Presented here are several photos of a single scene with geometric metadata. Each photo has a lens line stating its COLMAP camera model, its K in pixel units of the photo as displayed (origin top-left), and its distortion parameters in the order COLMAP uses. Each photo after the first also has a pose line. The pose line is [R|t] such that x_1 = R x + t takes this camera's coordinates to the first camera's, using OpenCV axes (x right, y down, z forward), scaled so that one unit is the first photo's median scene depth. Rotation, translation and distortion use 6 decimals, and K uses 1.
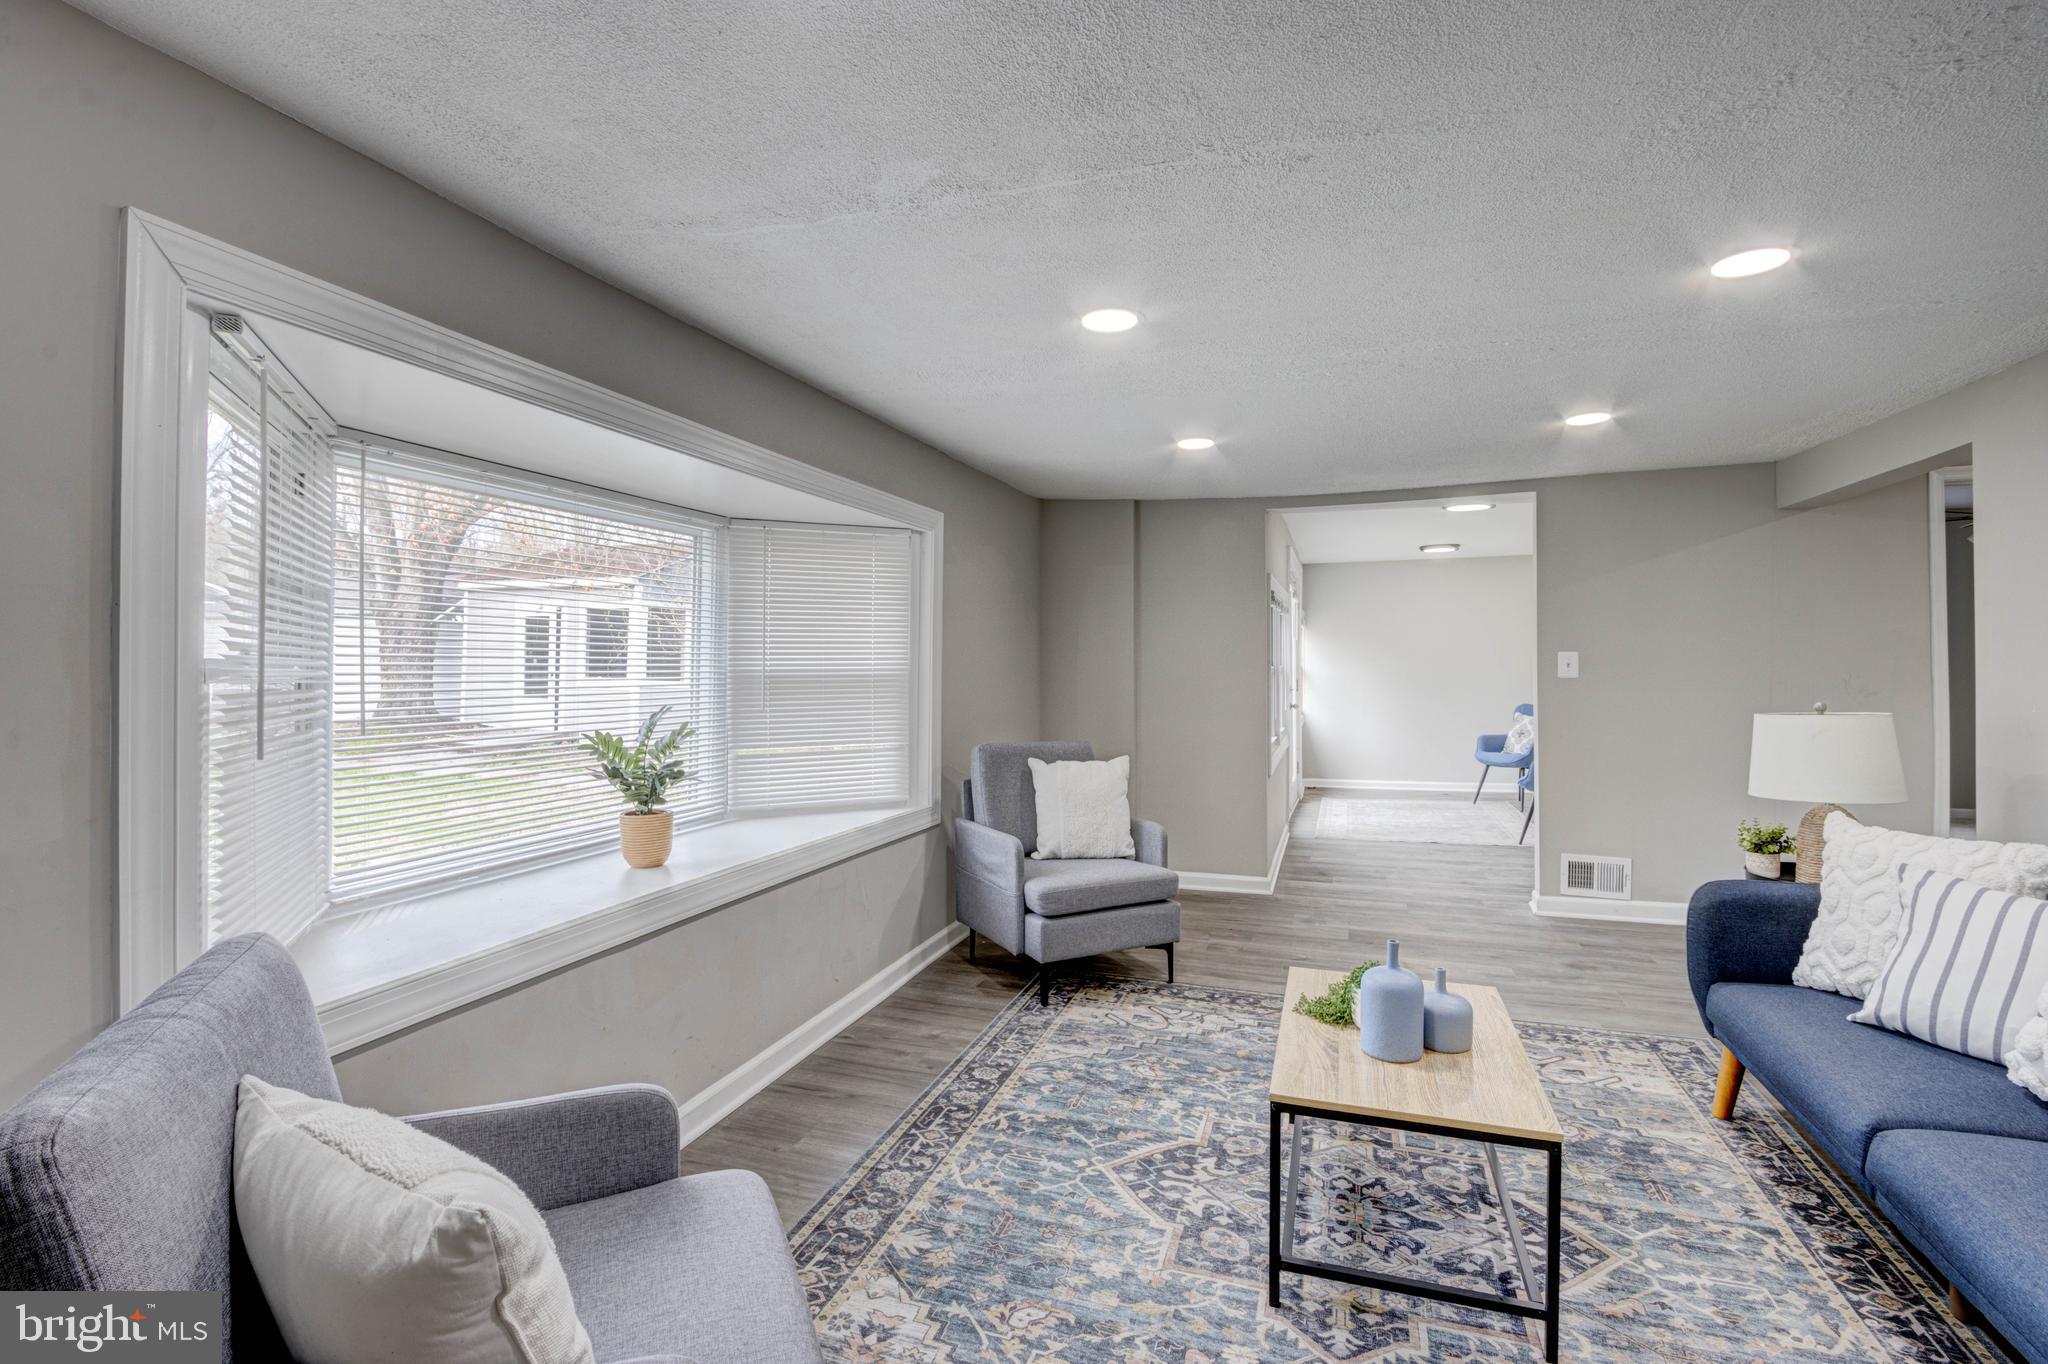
lens RADIAL K [[949.6, 0, 1019.3], [0, 949.6, 658.0], [0, 0, 1]] dist [-0.019541, 0.000858]
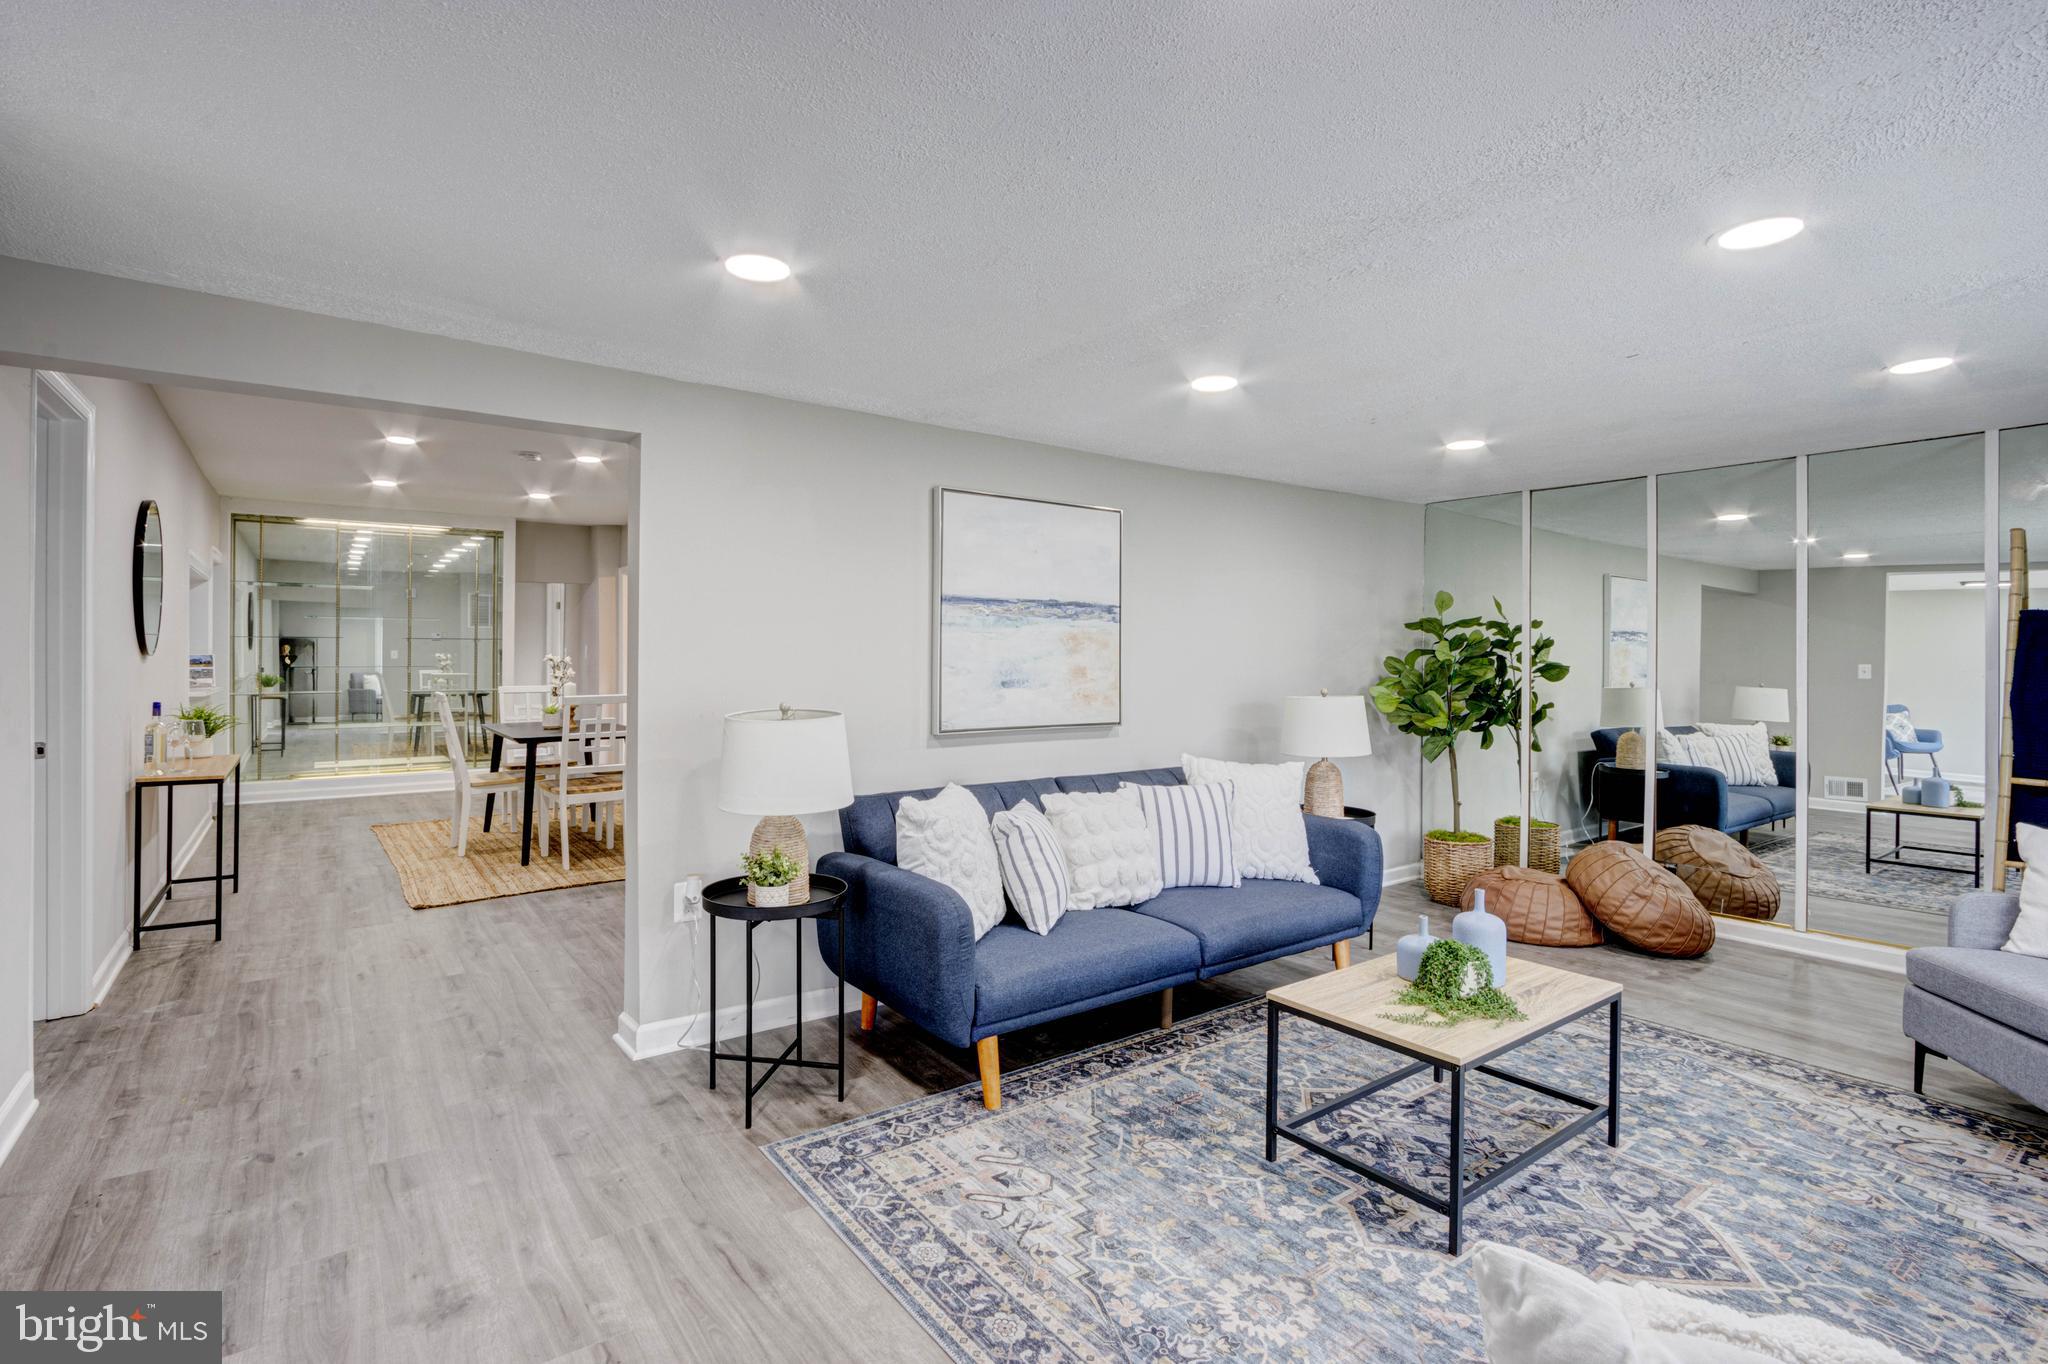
lens RADIAL K [[972.8, 0, 1017.0], [0, 972.8, 649.6], [0, 0, 1]] dist [-0.026407, 0.005454]
pose [[-0.817915, -0.002215, 0.575334, 0.142915], [-0.005762, 0.999974, -0.004343, 0.000480], [-0.575310, -0.006867, -0.817907, 2.019548]]
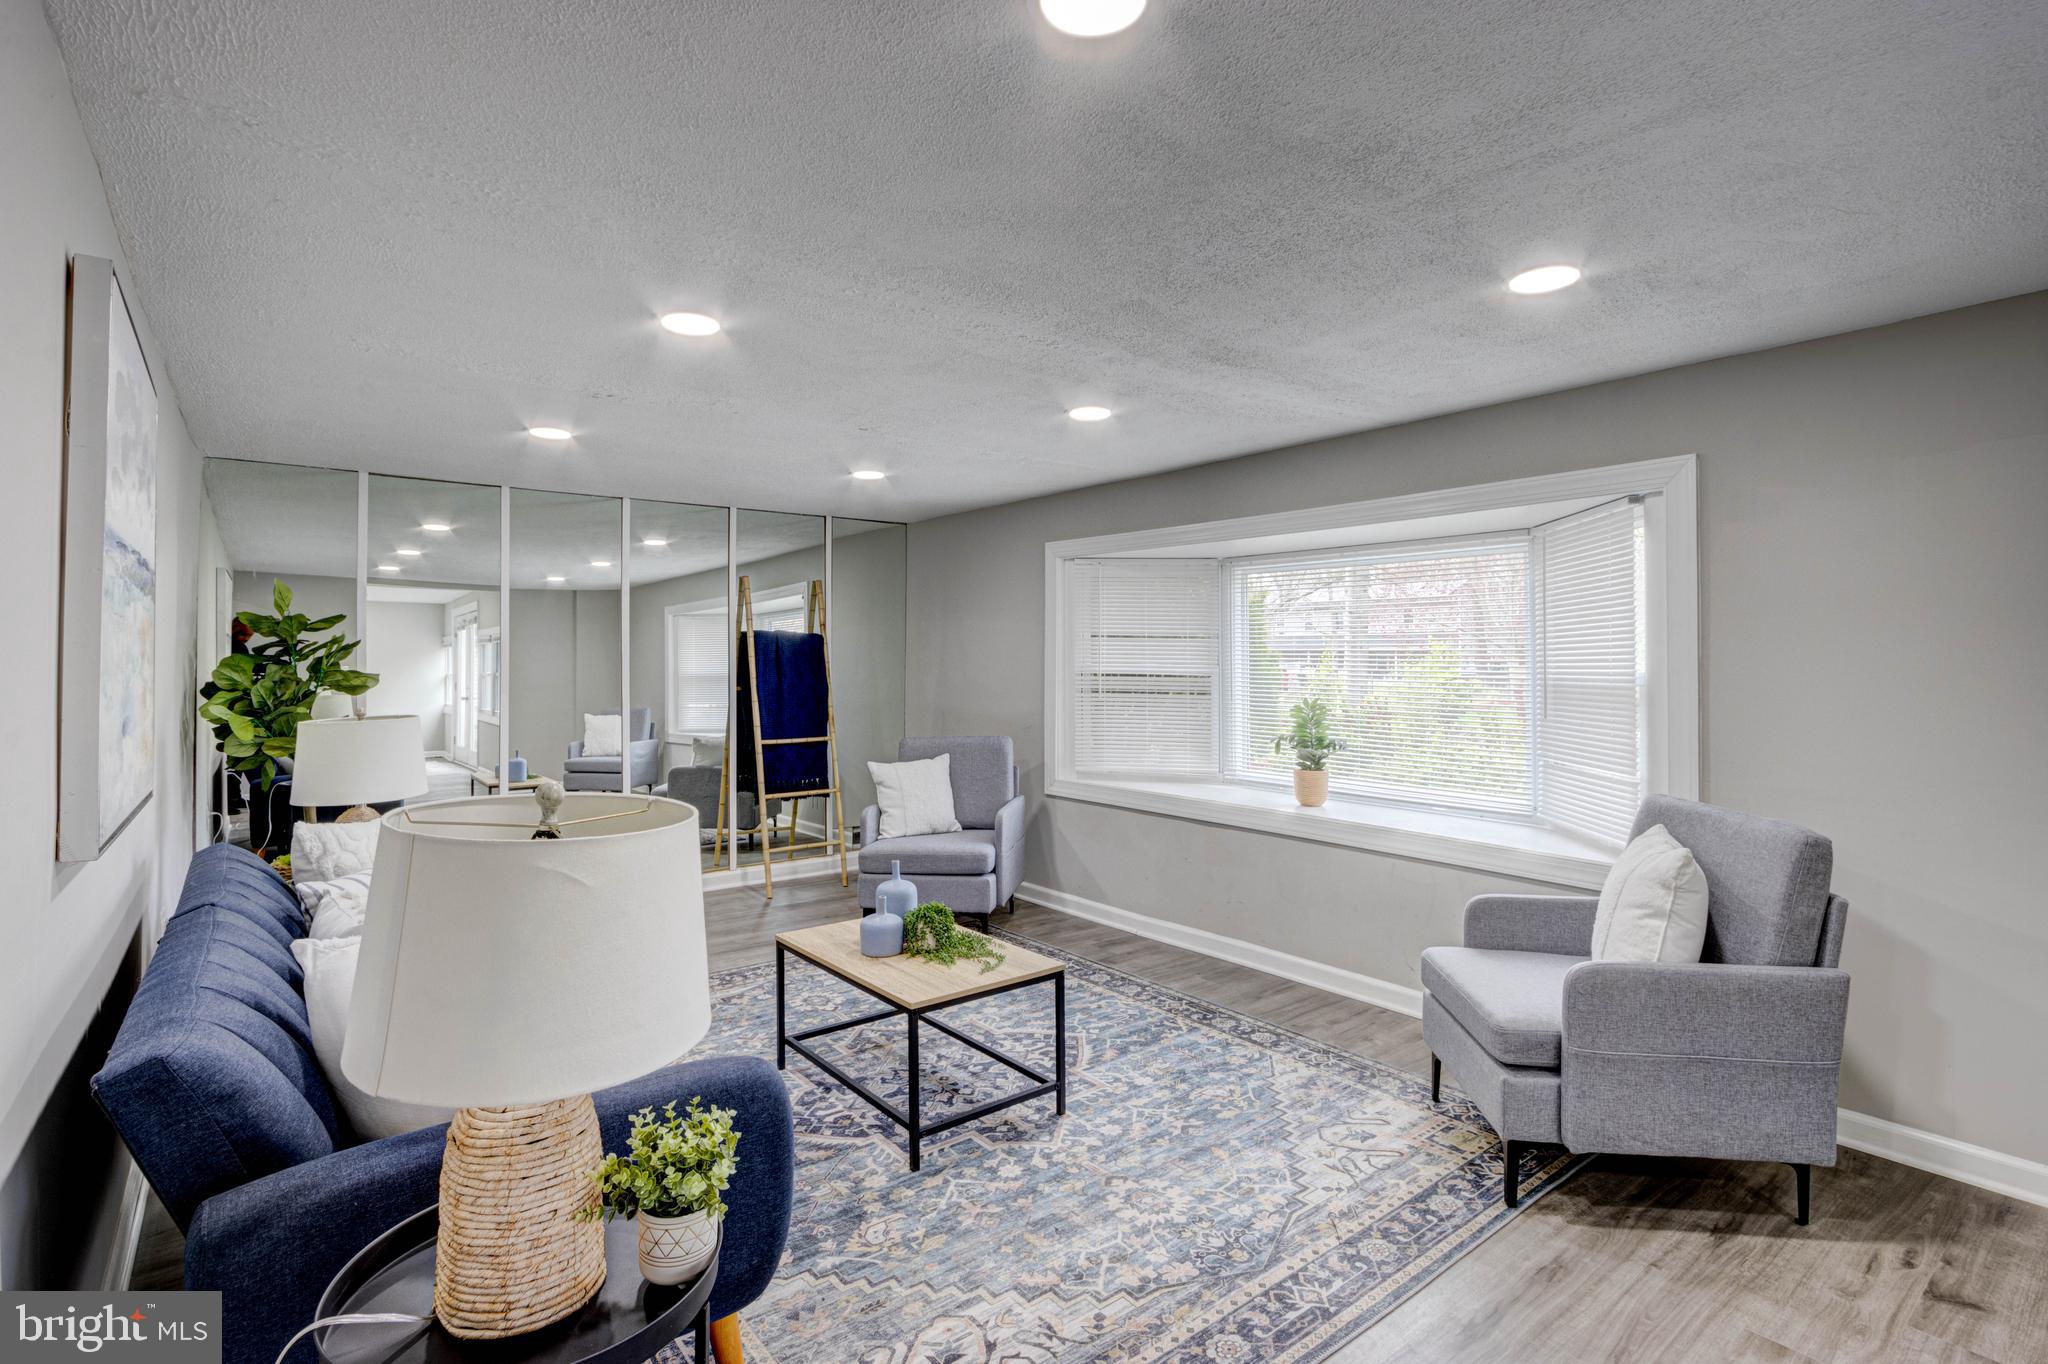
lens RADIAL K [[973.9, 0, 997.7], [0, 973.9, 659.4], [0, 0, 1]] dist [-0.016759, 0.000741]
pose [[-0.553901, -0.004511, -0.832570, 1.317916], [-0.000717, 0.999988, -0.004941, 0.002175], [0.832582, -0.002140, -0.553897, 1.663890]]
